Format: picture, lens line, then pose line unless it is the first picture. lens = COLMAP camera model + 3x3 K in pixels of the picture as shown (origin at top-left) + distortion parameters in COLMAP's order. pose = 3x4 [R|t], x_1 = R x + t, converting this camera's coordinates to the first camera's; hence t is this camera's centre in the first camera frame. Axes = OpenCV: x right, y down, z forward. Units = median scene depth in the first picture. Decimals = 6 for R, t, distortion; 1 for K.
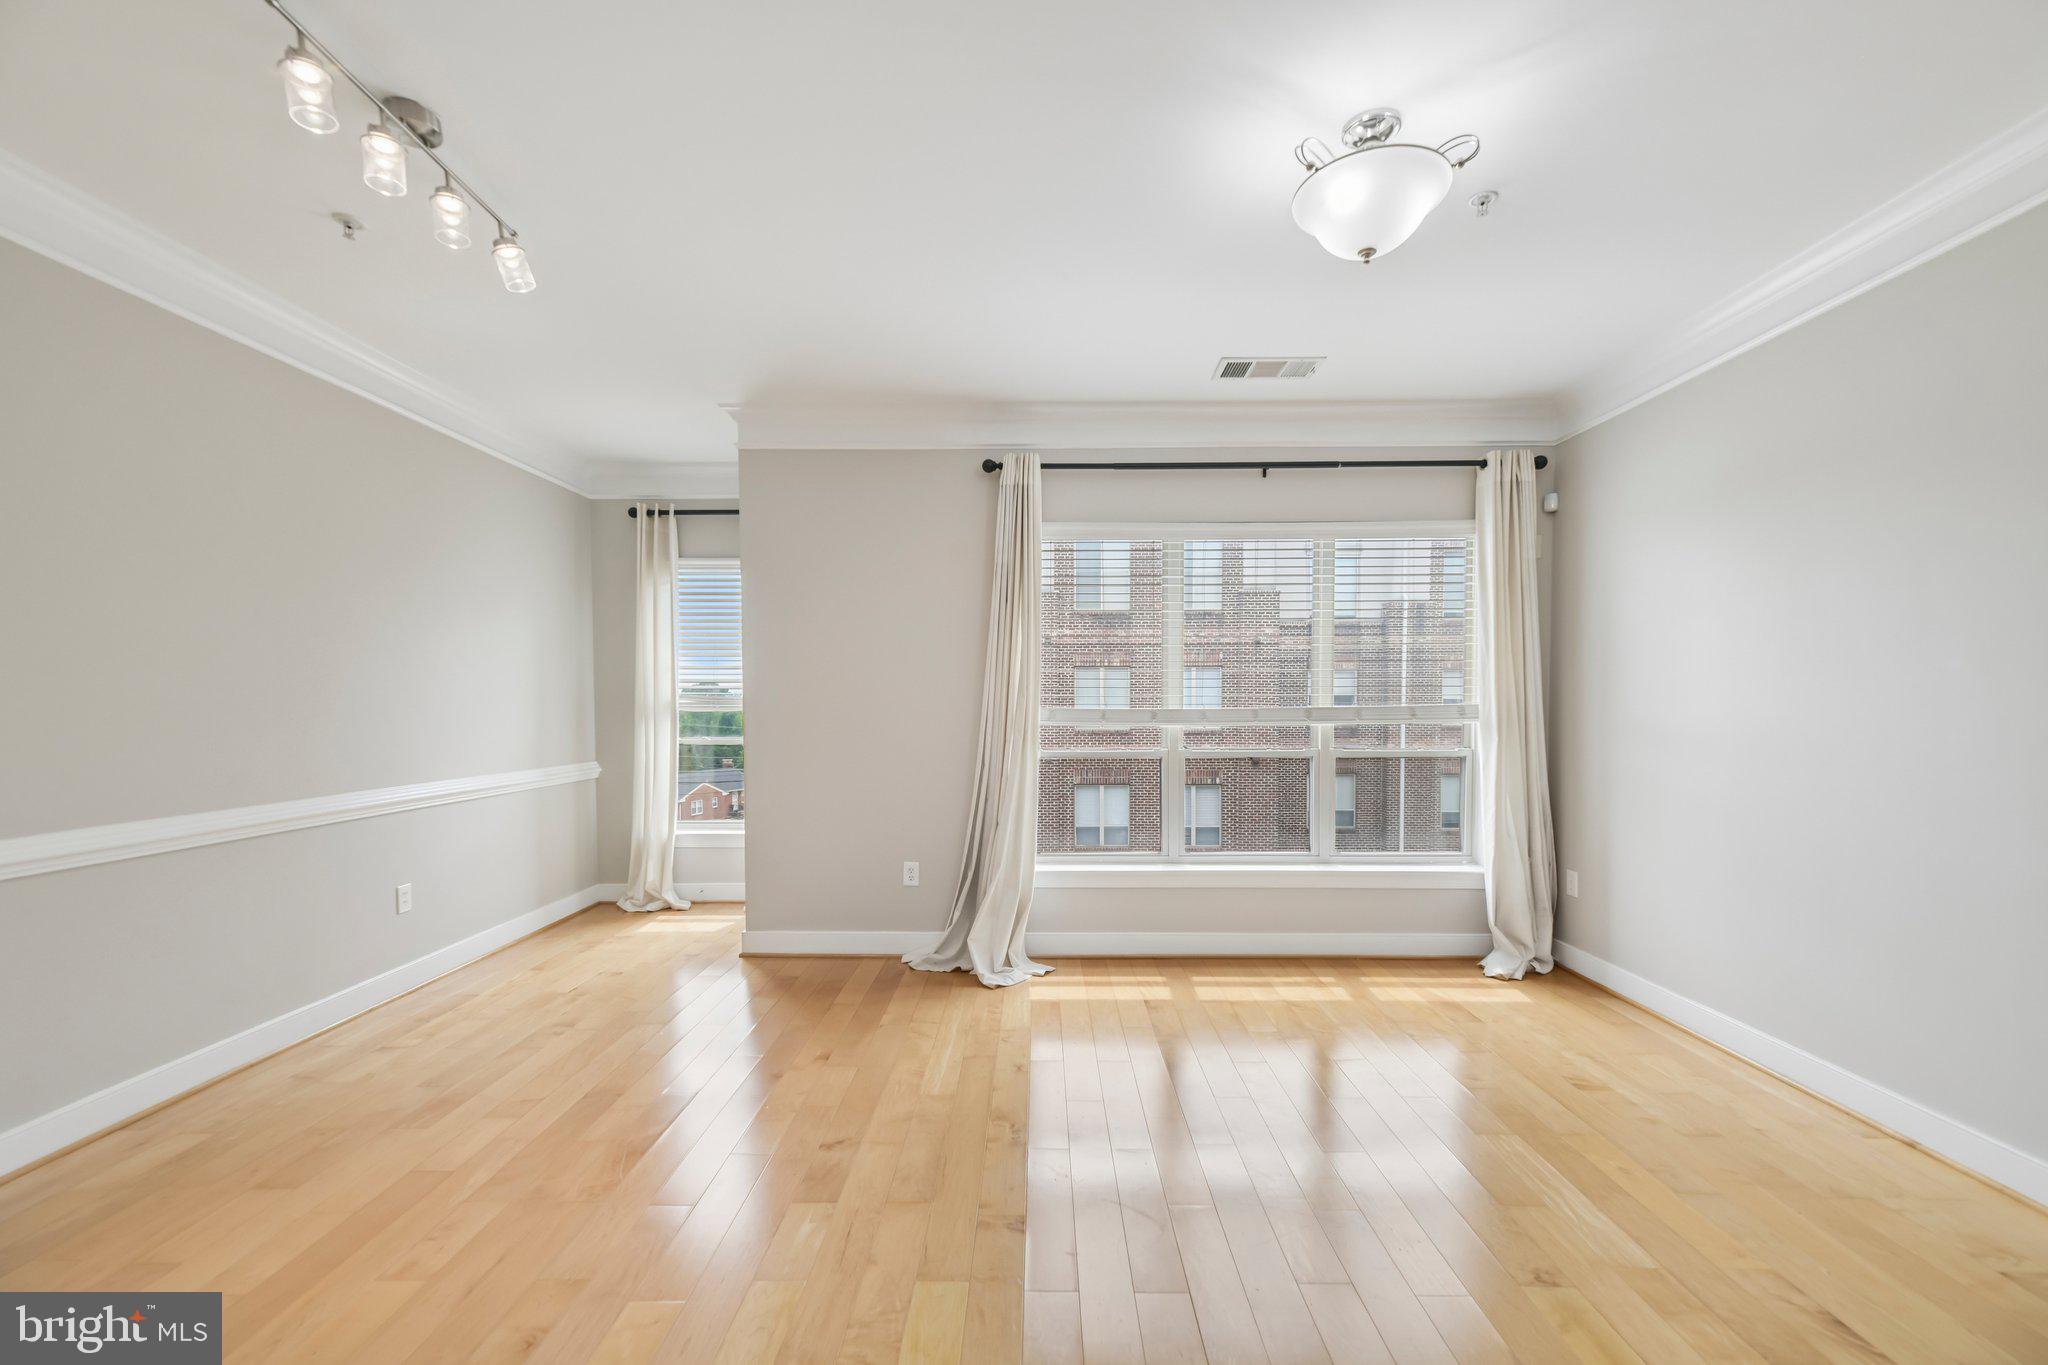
lens RADIAL K [[845.9, 0, 1031.5], [0, 845.9, 728.1], [0, 0, 1]] dist [0.018306, -0.000152]
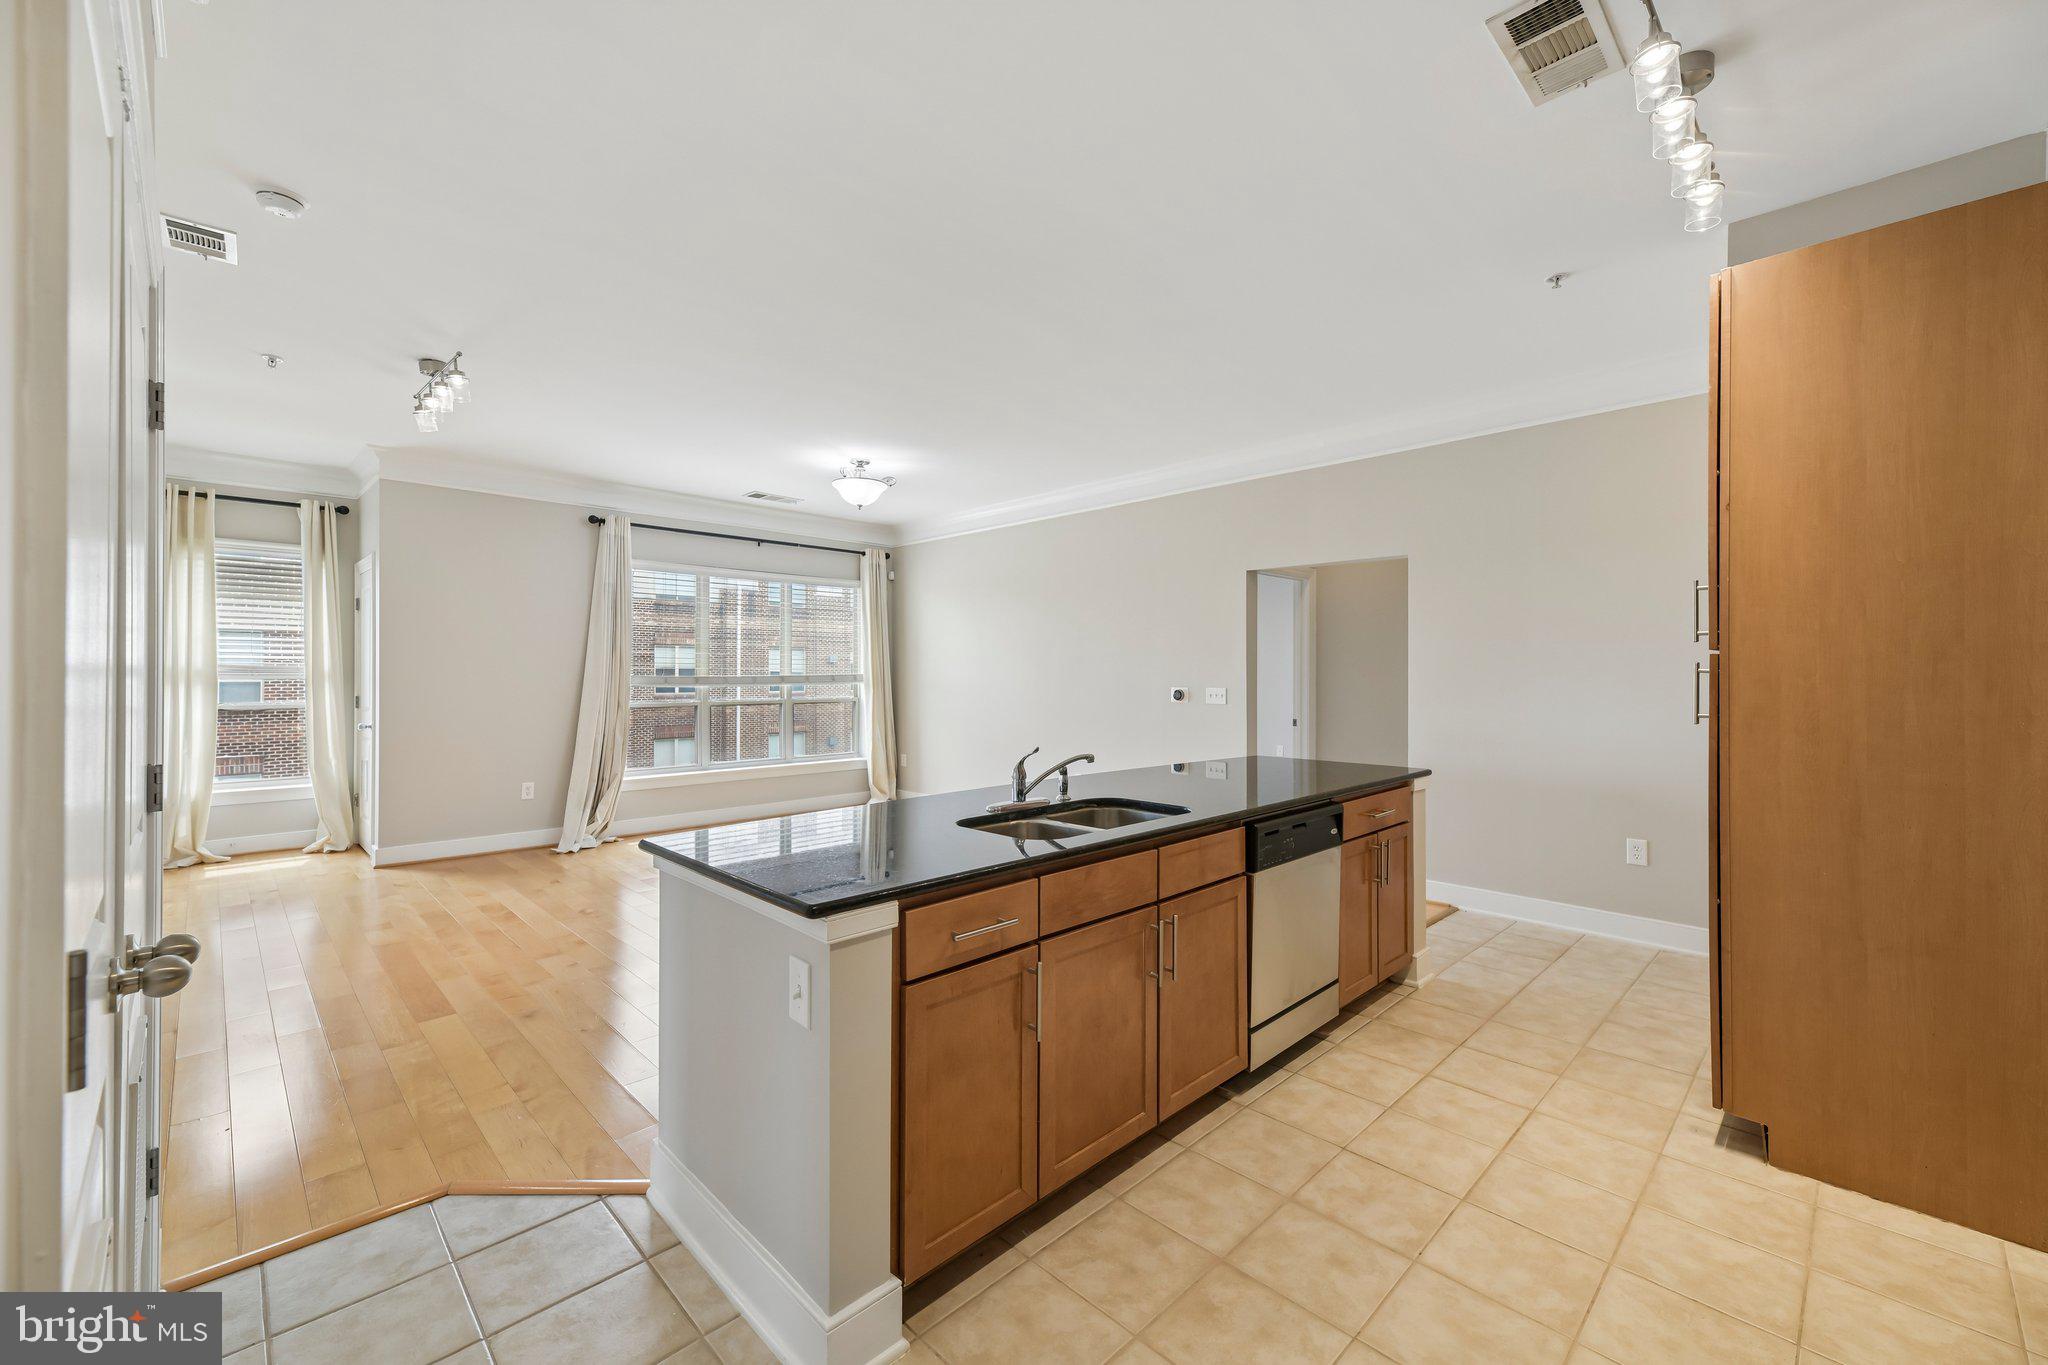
lens RADIAL K [[825.4, 0, 1036.6], [0, 825.4, 670.3], [0, 0, 1]] dist [0.019879, -0.003502]
pose [[0.700735, 0.006628, 0.713391, -0.520936], [0.018964, 0.999430, -0.027914, 0.023311], [-0.713169, 0.033089, 0.700210, -0.586504]]
